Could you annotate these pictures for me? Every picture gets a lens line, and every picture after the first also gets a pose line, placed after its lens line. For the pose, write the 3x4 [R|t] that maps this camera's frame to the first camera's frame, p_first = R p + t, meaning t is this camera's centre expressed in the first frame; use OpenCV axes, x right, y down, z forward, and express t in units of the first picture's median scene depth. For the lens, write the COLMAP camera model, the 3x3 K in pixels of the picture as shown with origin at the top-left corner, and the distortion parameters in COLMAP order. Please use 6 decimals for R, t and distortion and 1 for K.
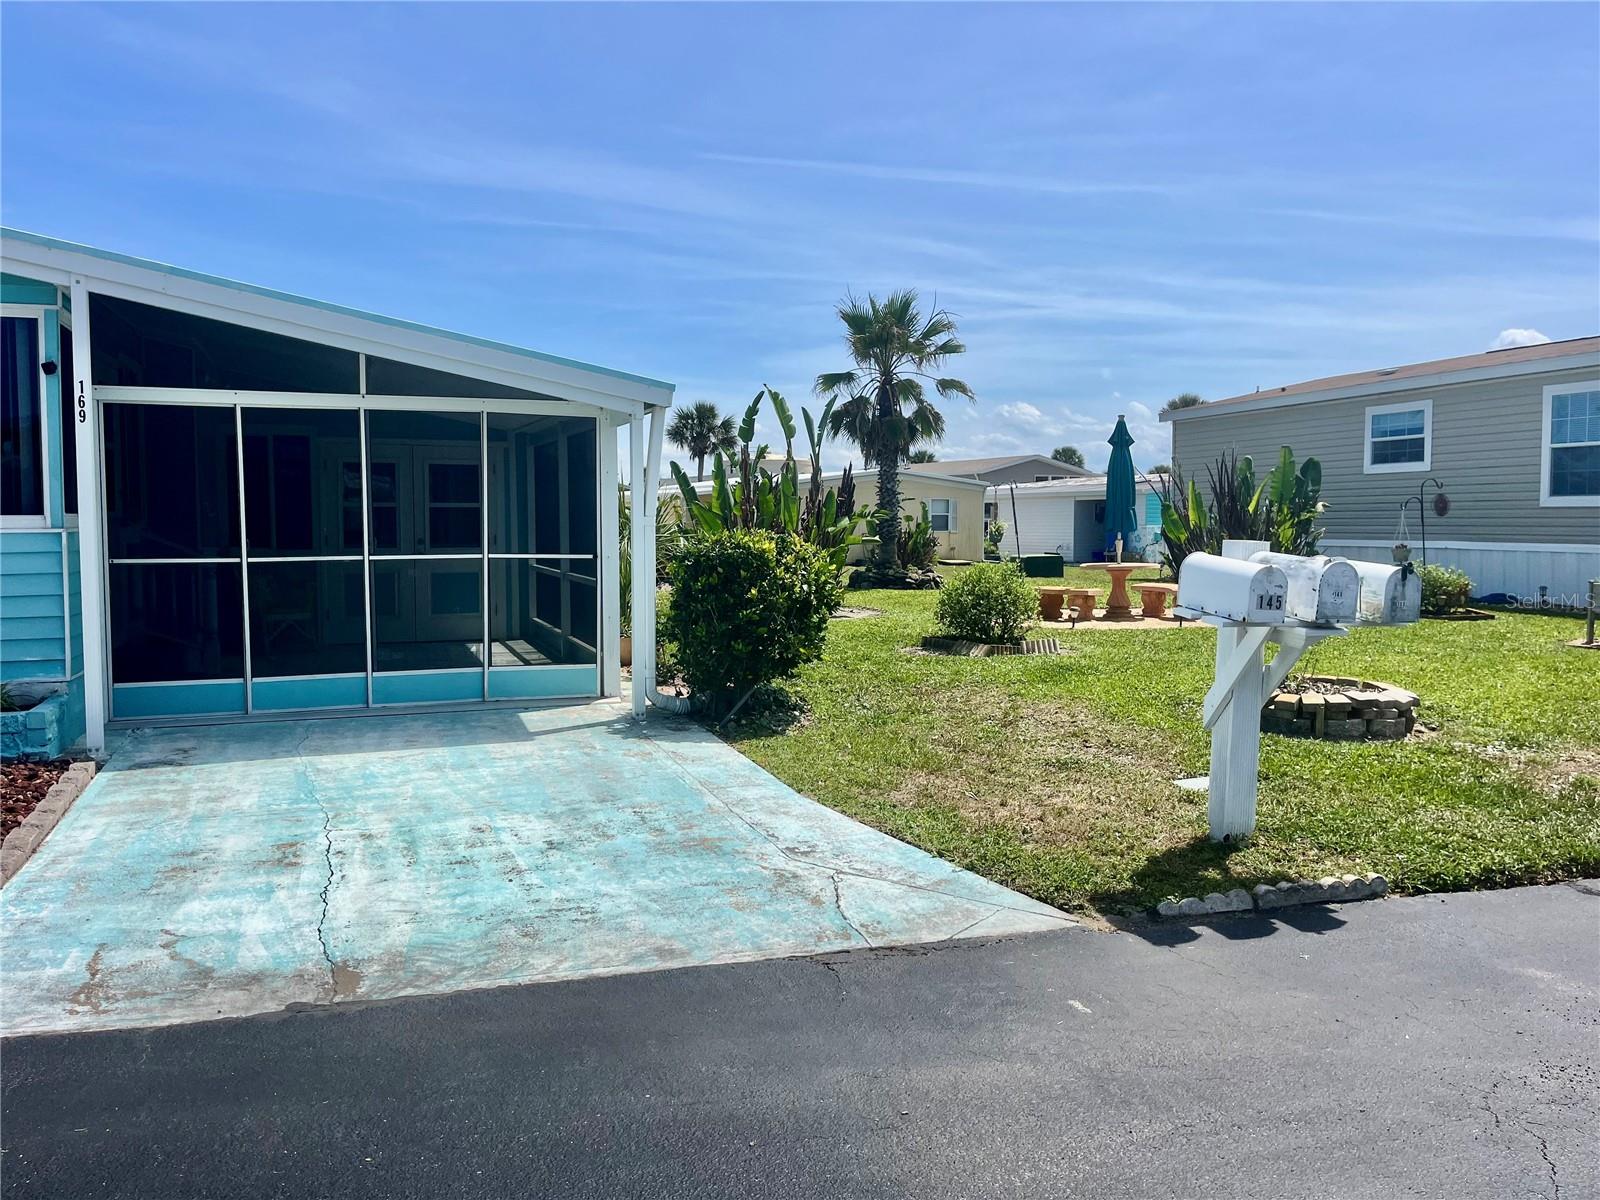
lens RADIAL K [[1205.6, 0, 762.6], [0, 1205.6, 606.9], [0, 0, 1]] dist [0.008422, 0.013987]
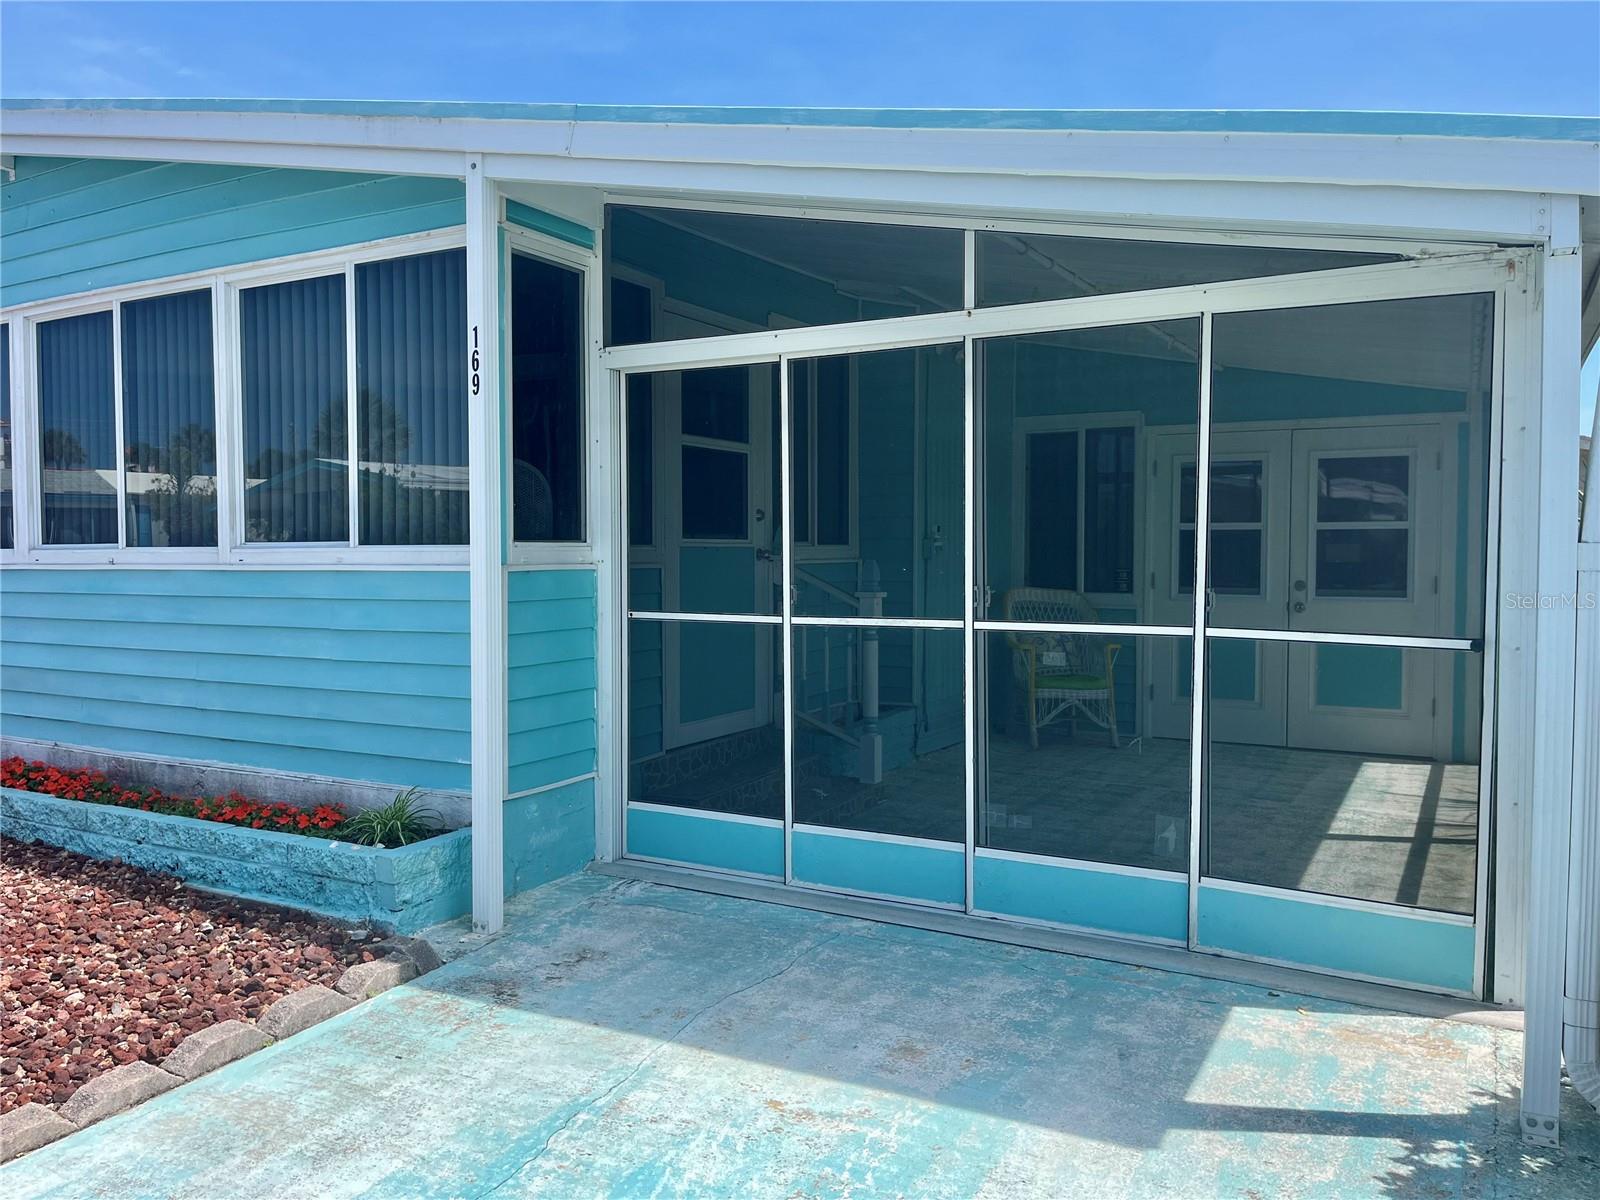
lens RADIAL K [[1217.9, 0, 786.2], [0, 1217.9, 598.2], [0, 0, 1]] dist [0.036432, -0.058102]
pose [[0.669260, 0.030983, -0.742382, 0.007195], [-0.053610, 0.998540, -0.006656, -0.045170], [0.741092, 0.044254, 0.669943, 0.597801]]
